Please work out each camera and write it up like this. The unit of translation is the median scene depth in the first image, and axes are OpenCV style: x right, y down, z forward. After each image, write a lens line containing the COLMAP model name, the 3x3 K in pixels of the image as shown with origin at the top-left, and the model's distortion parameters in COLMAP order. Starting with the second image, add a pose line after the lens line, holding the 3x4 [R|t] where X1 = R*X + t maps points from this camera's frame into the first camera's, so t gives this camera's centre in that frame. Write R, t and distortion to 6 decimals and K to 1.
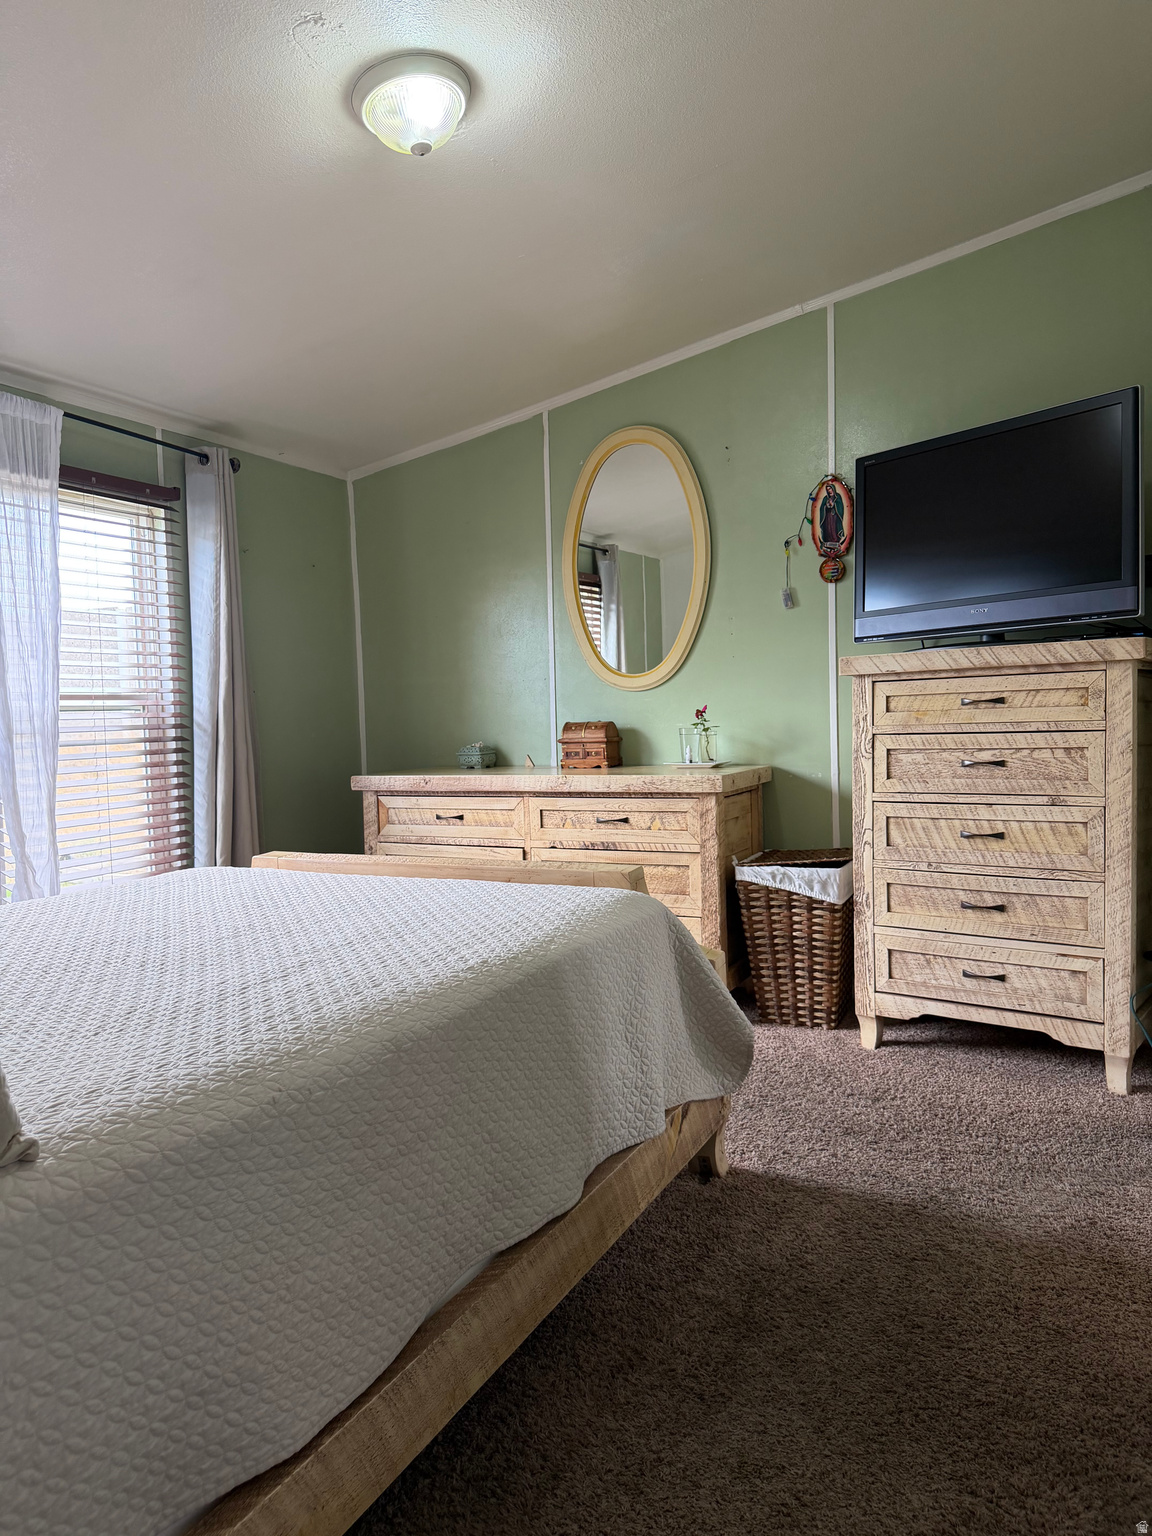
lens RADIAL K [[1068.5, 0, 576.0], [0, 1068.5, 768.0], [0, 0, 1]] dist [0.004278, 0.000076]
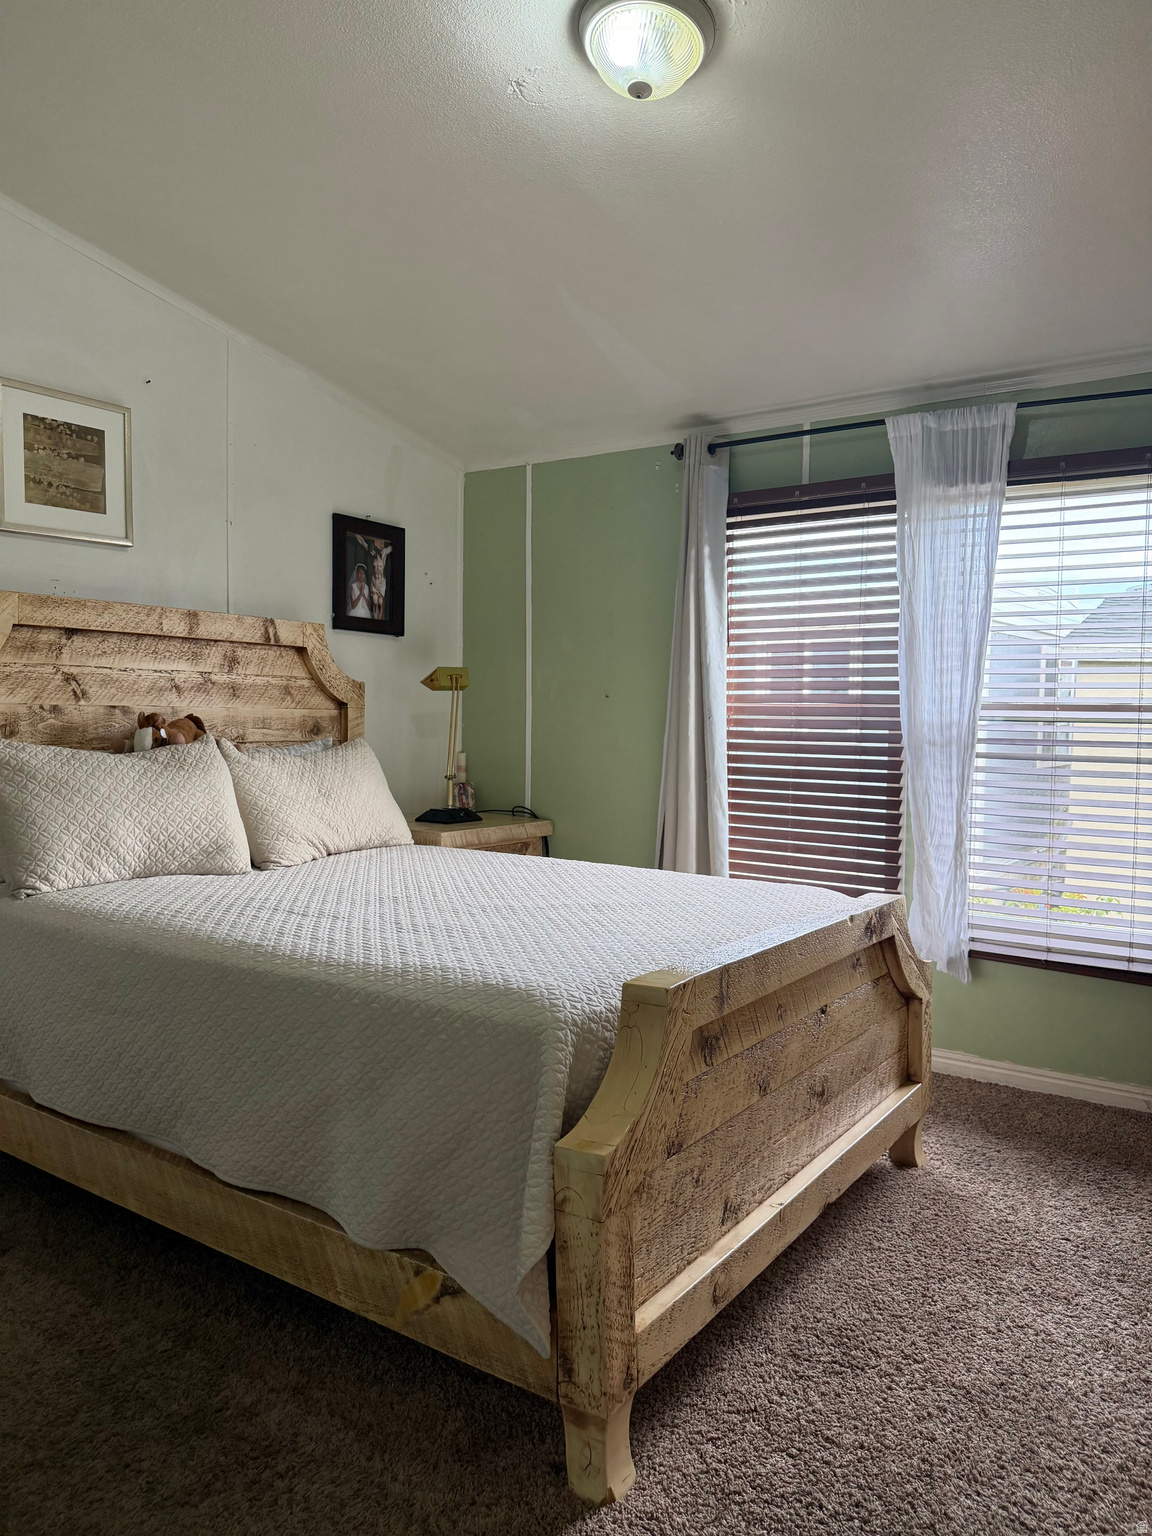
lens RADIAL K [[1068.5, 0, 576.0], [0, 1068.5, 768.0], [0, 0, 1]] dist [0.004278, 0.000076]
pose [[-0.119867, 0.073143, -0.990092, 0.530739], [-0.073811, 0.993866, 0.082357, -0.065080], [0.990042, 0.082952, -0.113733, 0.766065]]
